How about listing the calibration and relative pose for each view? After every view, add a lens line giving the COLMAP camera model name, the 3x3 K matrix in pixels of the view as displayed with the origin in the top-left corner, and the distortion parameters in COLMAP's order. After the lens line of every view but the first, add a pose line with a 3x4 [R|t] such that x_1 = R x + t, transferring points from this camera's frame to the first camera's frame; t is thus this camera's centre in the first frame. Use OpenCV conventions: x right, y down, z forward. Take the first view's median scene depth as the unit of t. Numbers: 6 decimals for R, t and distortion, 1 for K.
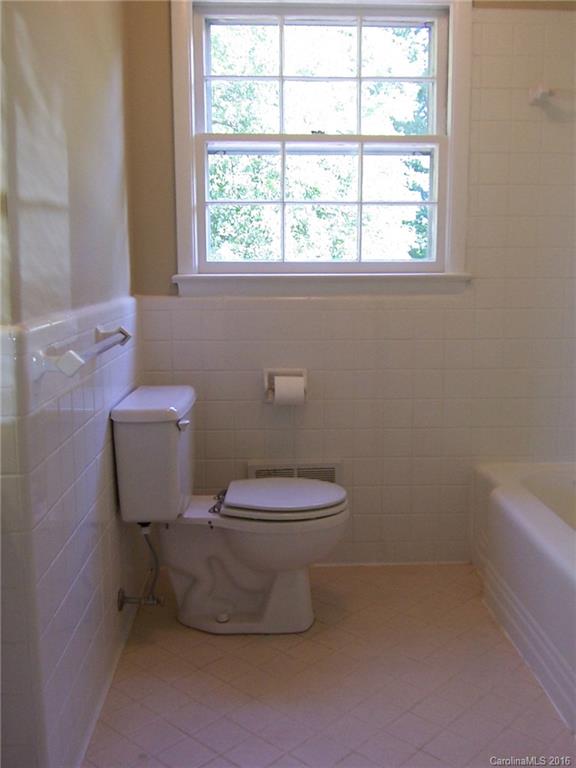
lens RADIAL K [[749.9, 0, 288.0], [0, 749.9, 384.0], [0, 0, 1]] dist [-0.023978, -0.028009]
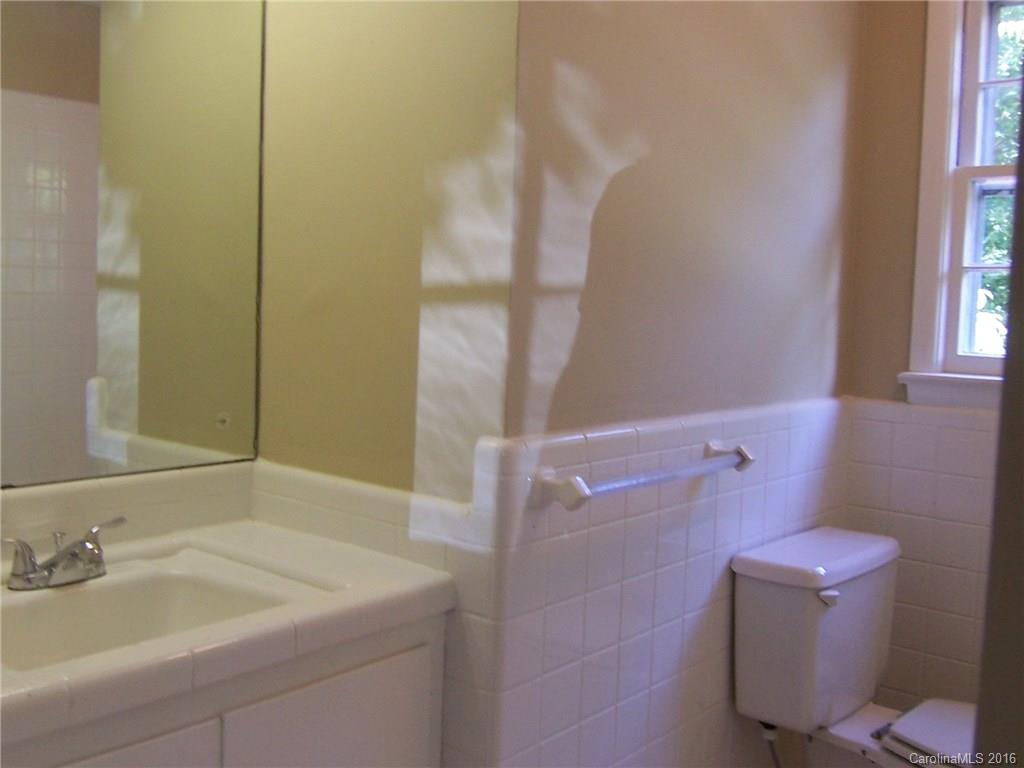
lens RADIAL K [[999.9, 0, 512.0], [0, 999.9, 384.0], [0, 0, 1]] dist [-0.023978, -0.028009]
pose [[0.753290, 0.079357, -0.652883, 0.203175], [-0.140958, 0.989107, -0.042411, -0.053870], [0.642405, 0.123977, 0.756270, 0.101047]]
